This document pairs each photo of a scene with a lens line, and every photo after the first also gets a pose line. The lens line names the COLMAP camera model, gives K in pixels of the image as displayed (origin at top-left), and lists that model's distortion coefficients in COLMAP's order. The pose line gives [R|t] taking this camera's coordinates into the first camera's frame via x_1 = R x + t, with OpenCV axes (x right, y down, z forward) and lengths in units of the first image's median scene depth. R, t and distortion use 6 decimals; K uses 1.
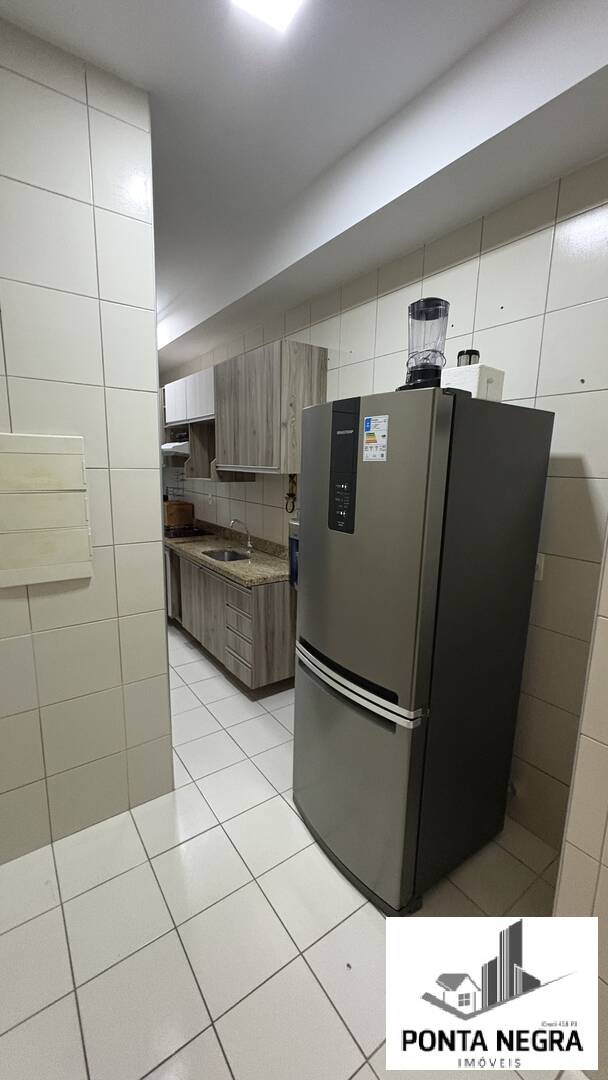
lens RADIAL K [[431.5, 0, 304.0], [0, 431.5, 540.0], [0, 0, 1]] dist [0.000047, 0.000067]
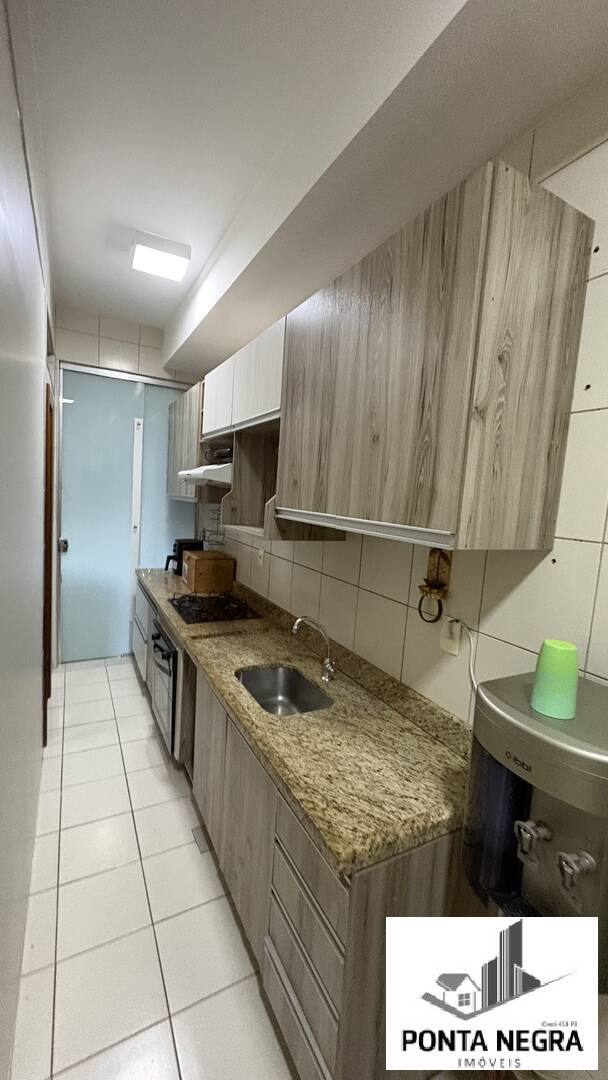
lens RADIAL K [[431.5, 0, 304.0], [0, 431.5, 540.0], [0, 0, 1]] dist [0.000047, 0.000067]
pose [[0.990797, 0.060521, -0.121076, -0.101842], [-0.069929, 0.994727, -0.075024, -0.095475], [0.115897, 0.082800, 0.989804, 0.480928]]
